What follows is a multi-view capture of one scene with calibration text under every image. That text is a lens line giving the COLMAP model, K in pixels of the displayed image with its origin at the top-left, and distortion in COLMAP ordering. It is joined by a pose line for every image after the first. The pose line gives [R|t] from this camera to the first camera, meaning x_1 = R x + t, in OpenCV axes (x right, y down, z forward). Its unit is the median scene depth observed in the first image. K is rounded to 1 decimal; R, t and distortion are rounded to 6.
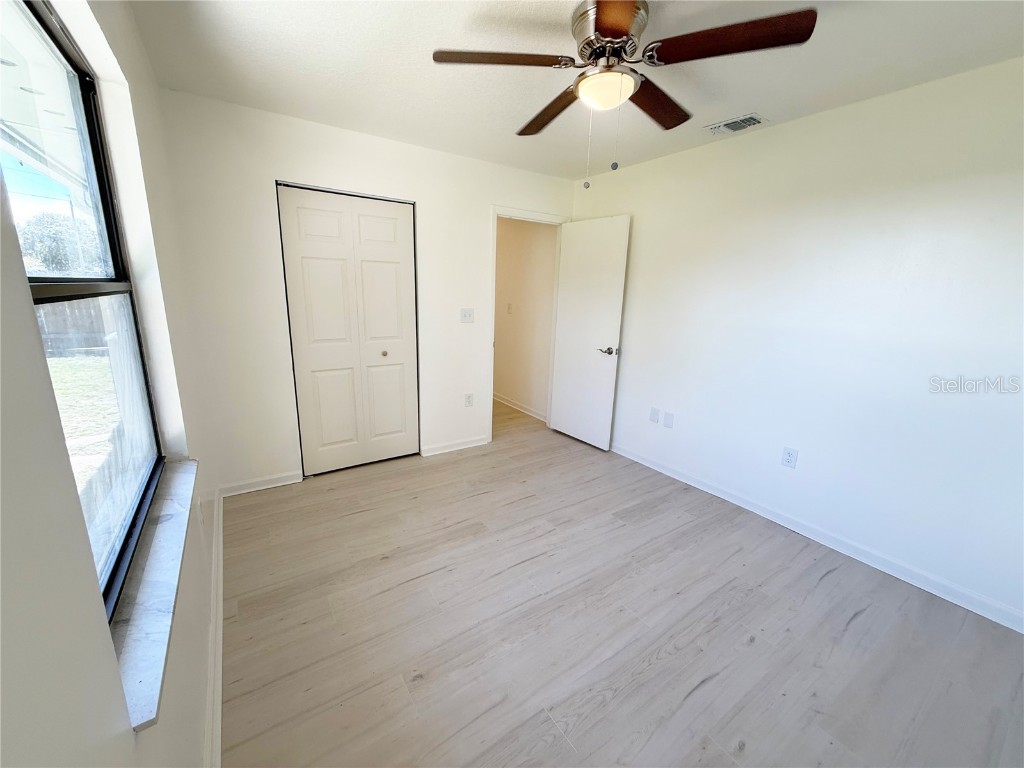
lens RADIAL K [[409.5, 0, 512.0], [0, 409.5, 384.0], [0, 0, 1]] dist [0.000080, 0.000216]
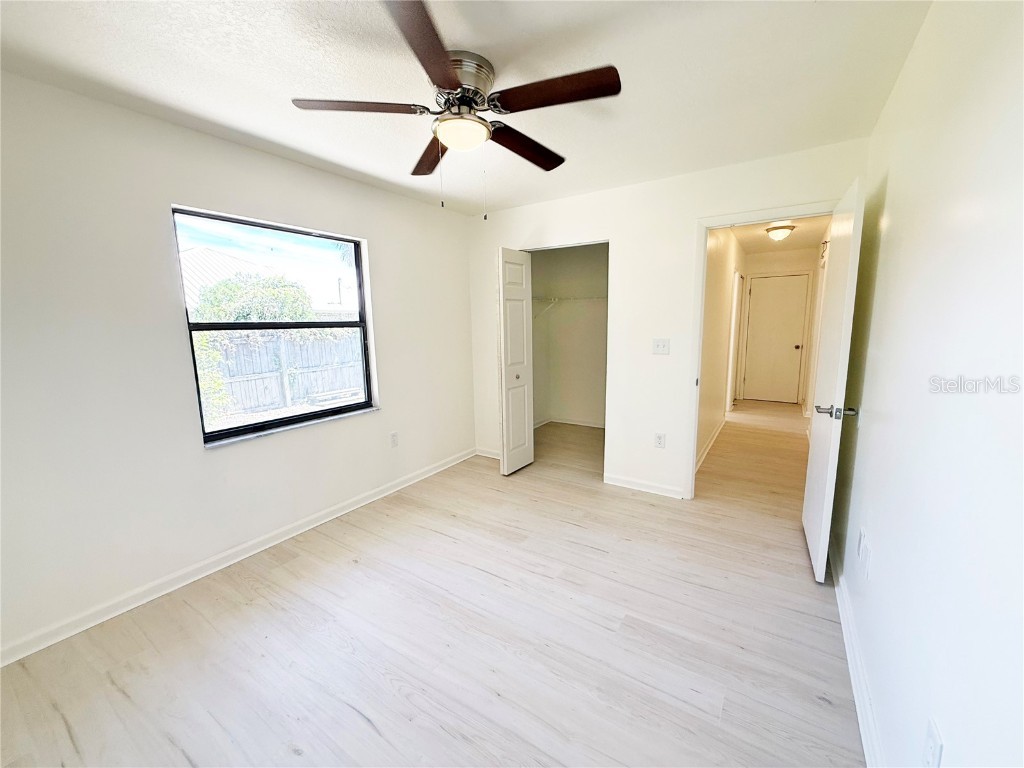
lens RADIAL K [[409.5, 0, 512.0], [0, 409.5, 384.0], [0, 0, 1]] dist [0.000080, 0.000216]
pose [[0.381159, 0.105519, -0.918468, 0.855169], [-0.183251, 0.982377, 0.036814, -0.082089], [0.906166, 0.154278, 0.393778, 0.500261]]
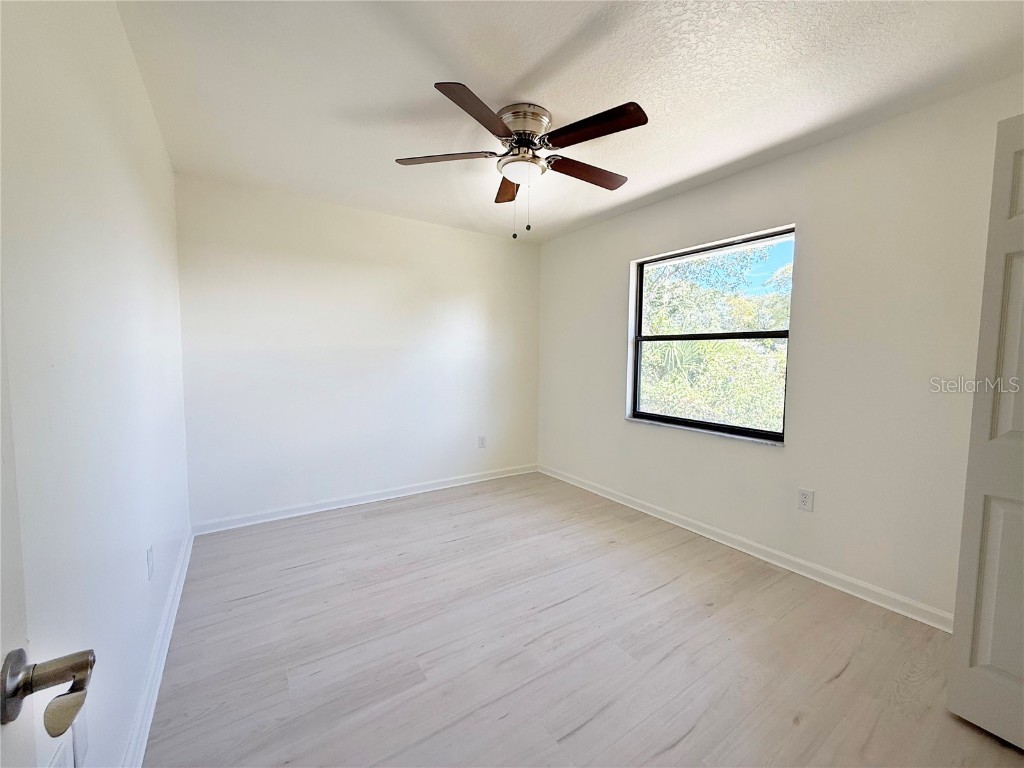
lens RADIAL K [[409.5, 0, 512.0], [0, 409.5, 384.0], [0, 0, 1]] dist [0.000080, 0.000216]
pose [[-0.999157, -0.041050, 0.000004, 0.148115], [-0.039157, 0.953105, 0.300096, -0.289311], [-0.012323, 0.299843, -0.953909, 1.544860]]
